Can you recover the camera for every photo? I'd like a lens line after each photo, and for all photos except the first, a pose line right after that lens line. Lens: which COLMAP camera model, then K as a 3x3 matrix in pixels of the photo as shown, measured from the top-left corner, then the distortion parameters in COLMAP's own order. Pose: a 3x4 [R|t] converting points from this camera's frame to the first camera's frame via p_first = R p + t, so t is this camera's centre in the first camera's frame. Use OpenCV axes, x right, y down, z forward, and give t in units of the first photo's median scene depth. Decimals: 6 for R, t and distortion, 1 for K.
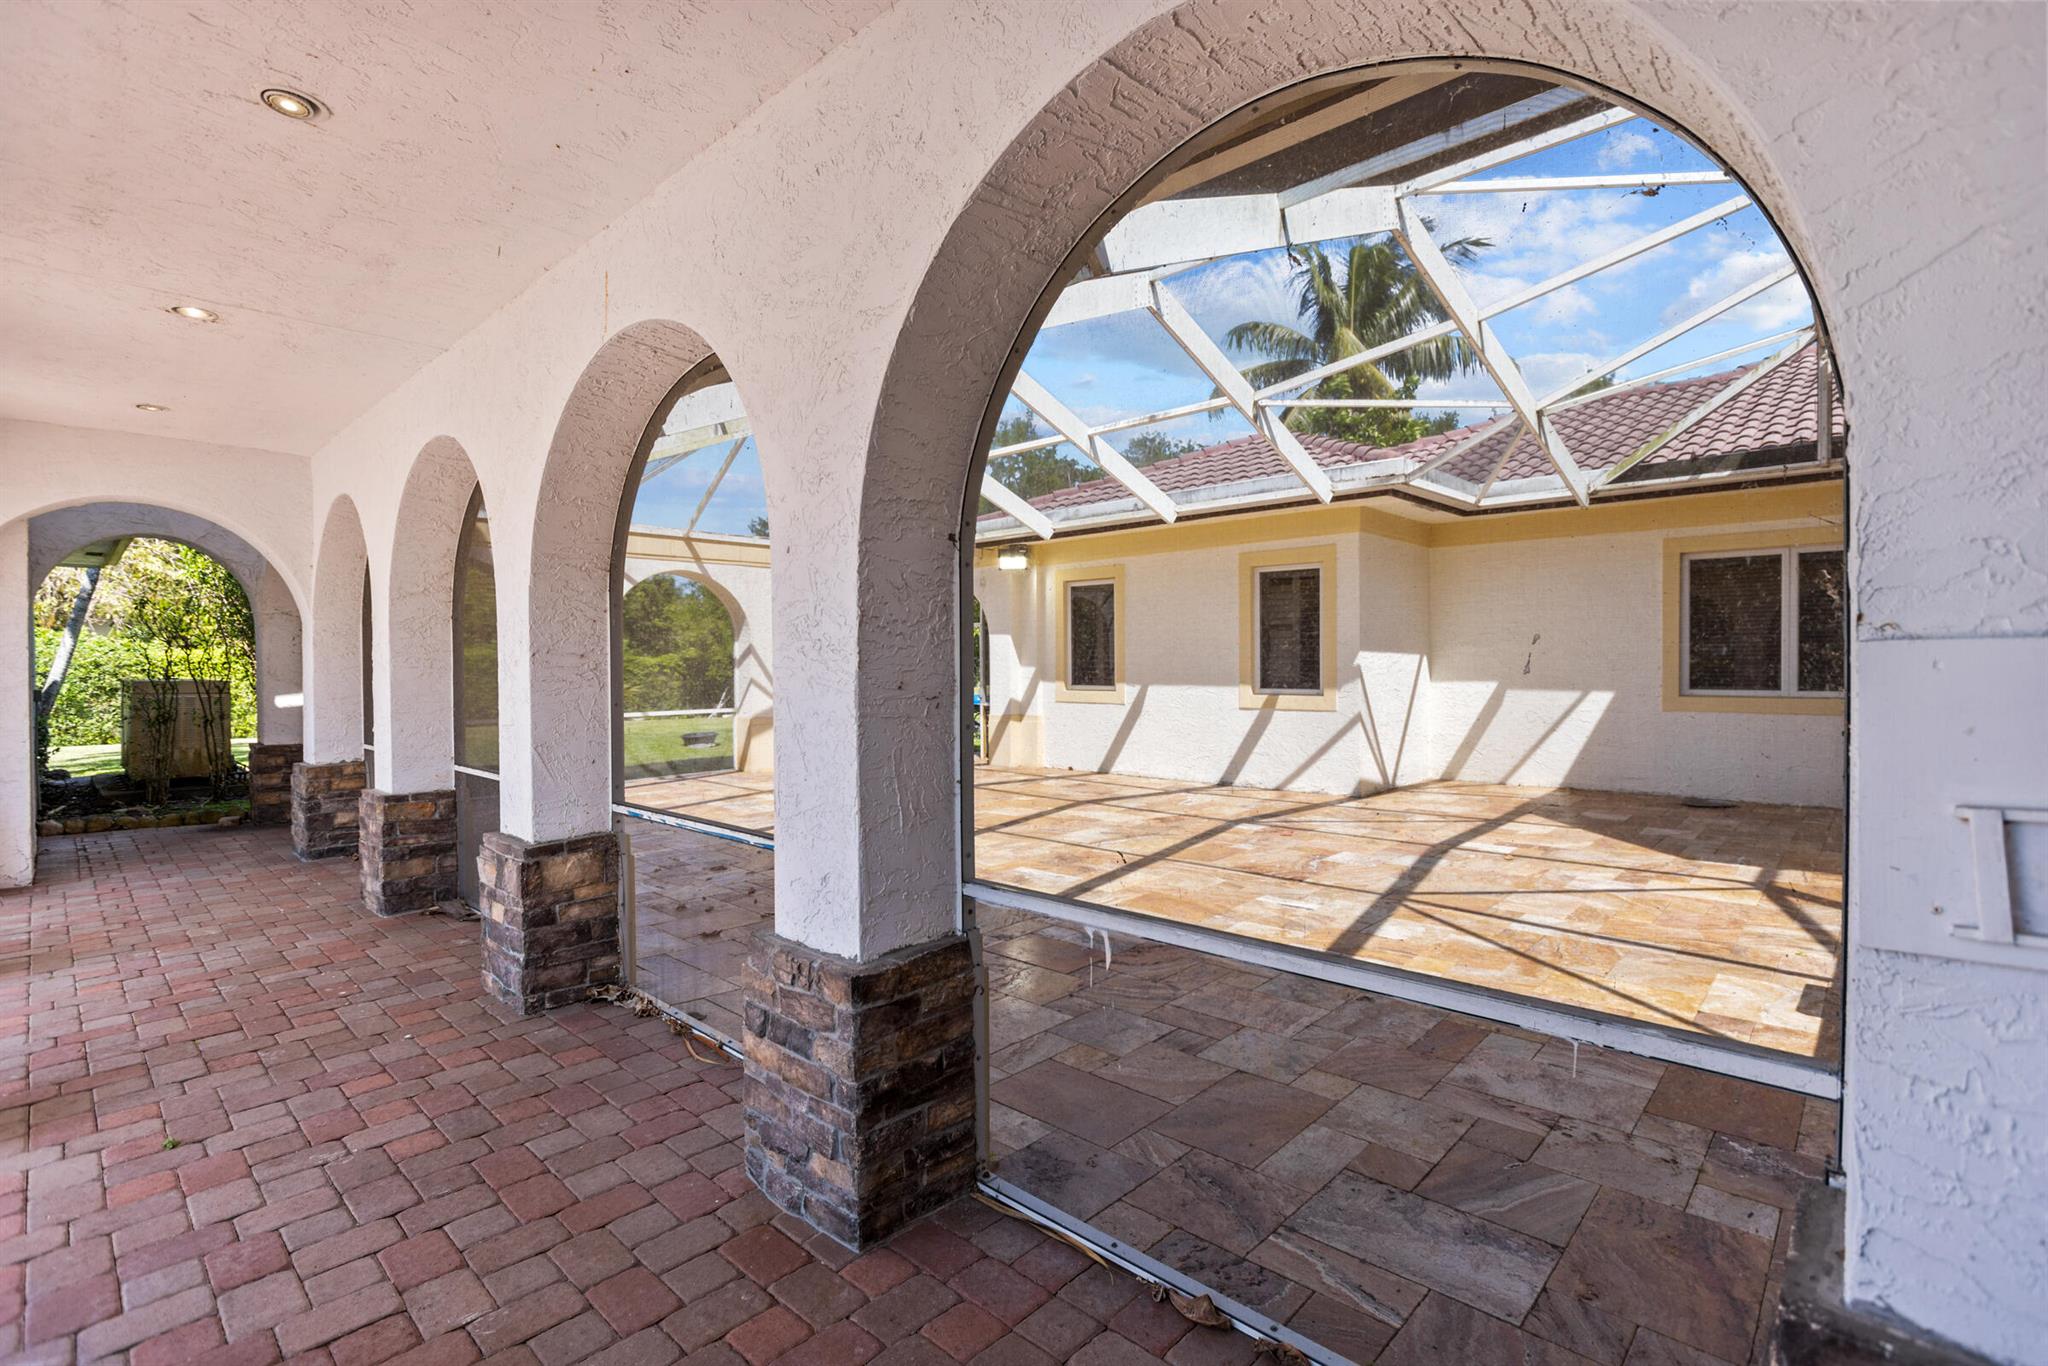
lens RADIAL K [[941.6, 0, 1024.0], [0, 941.6, 683.0], [0, 0, 1]] dist [-0.001809, 0.000400]
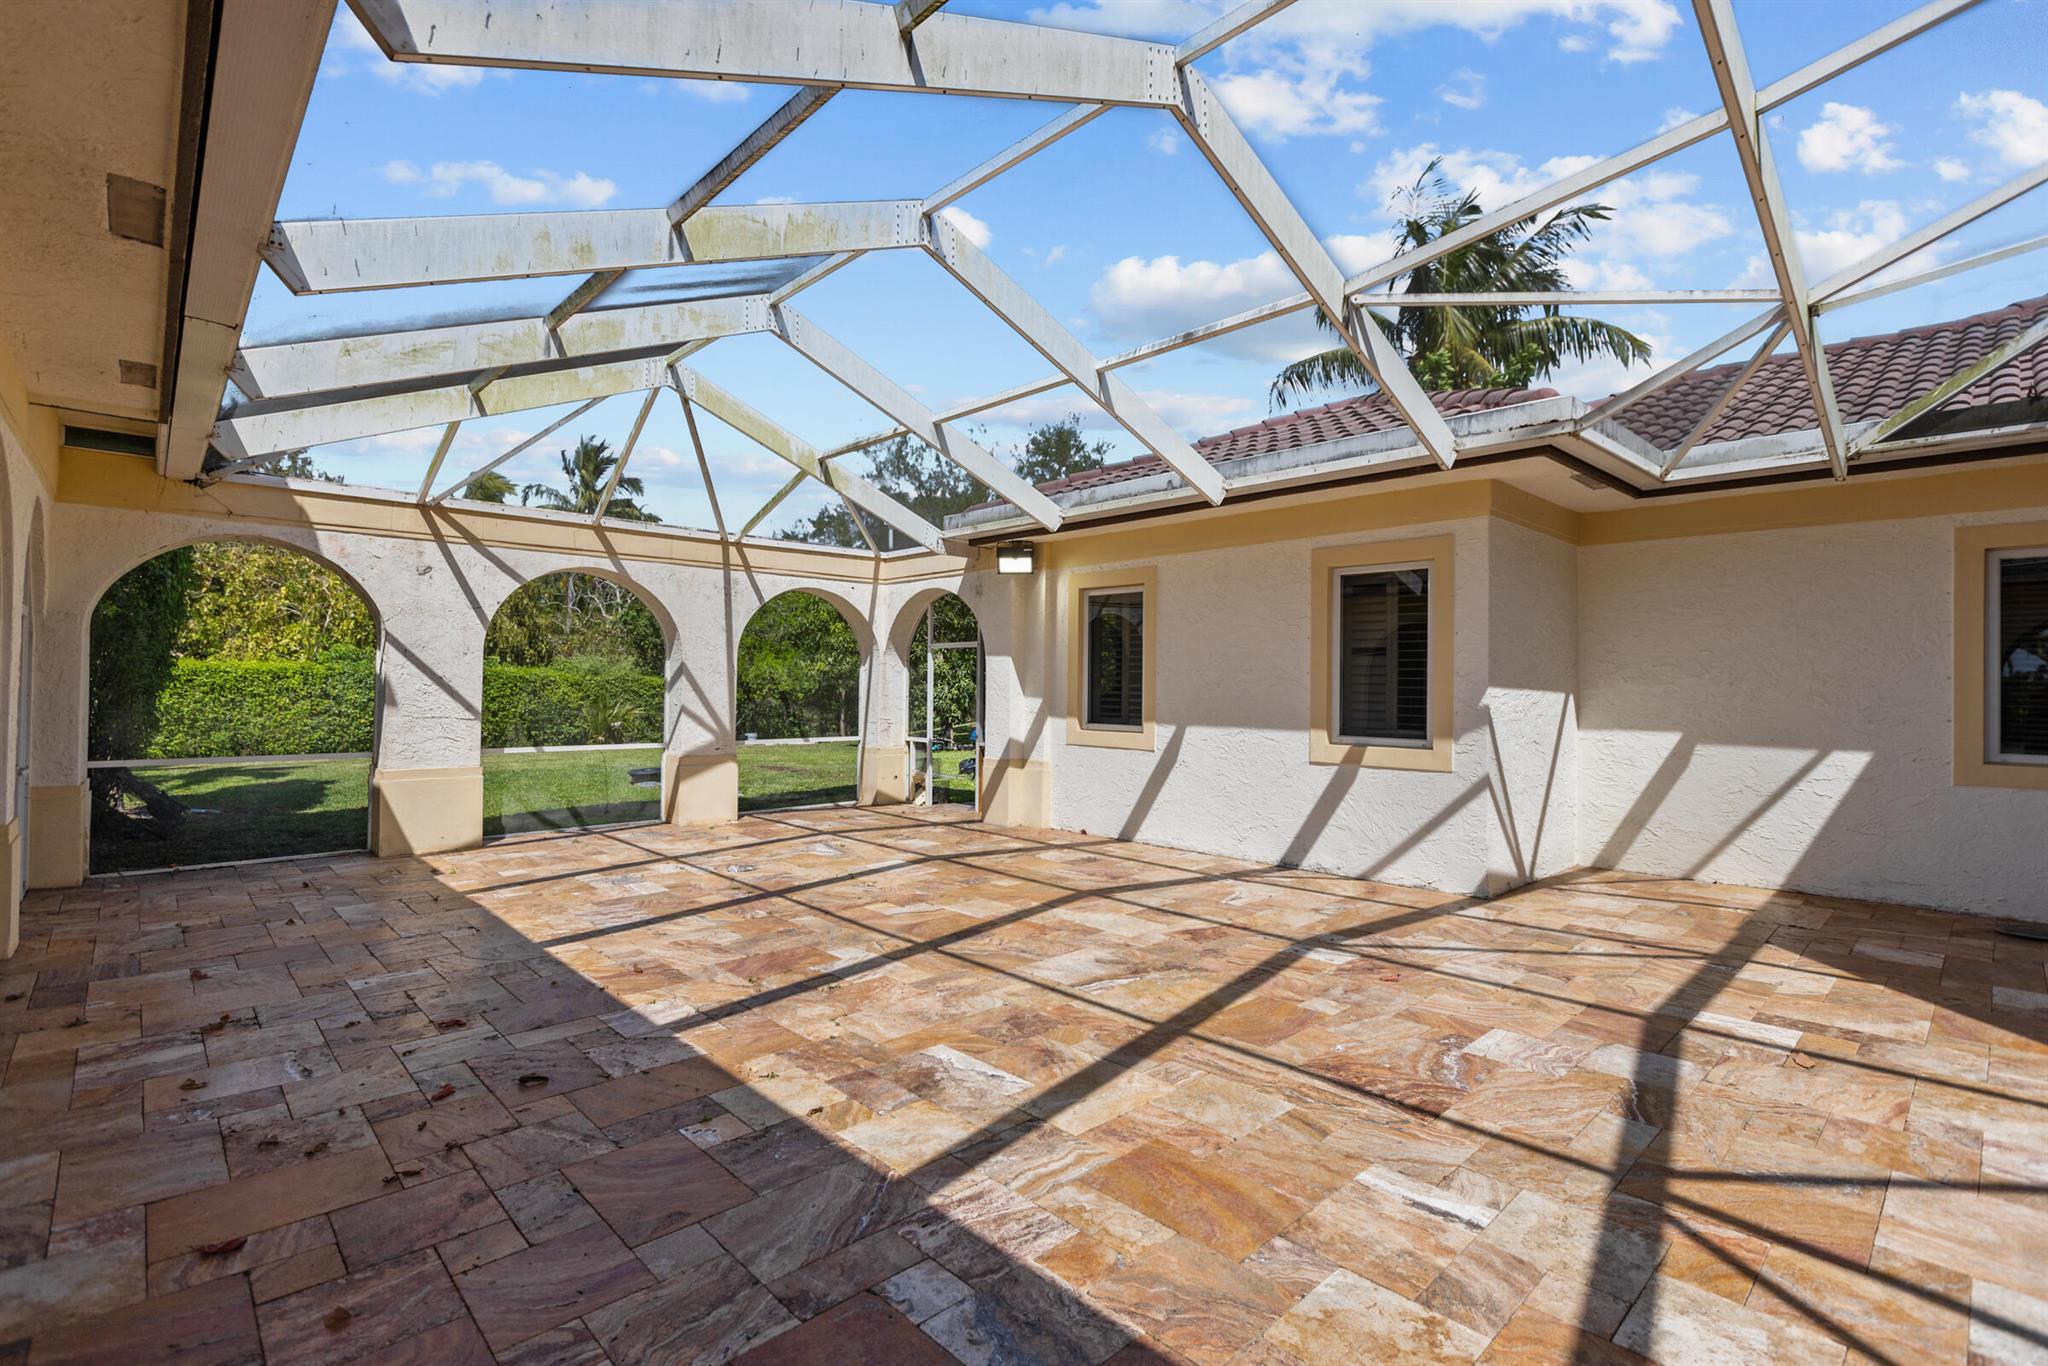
lens RADIAL K [[941.6, 0, 1024.0], [0, 941.6, 683.0], [0, 0, 1]] dist [-0.001809, 0.000400]
pose [[0.998034, 0.018281, -0.059945, 0.053549], [-0.019933, 0.999435, -0.027072, -0.010448], [0.059416, 0.028214, 0.997834, 0.272252]]
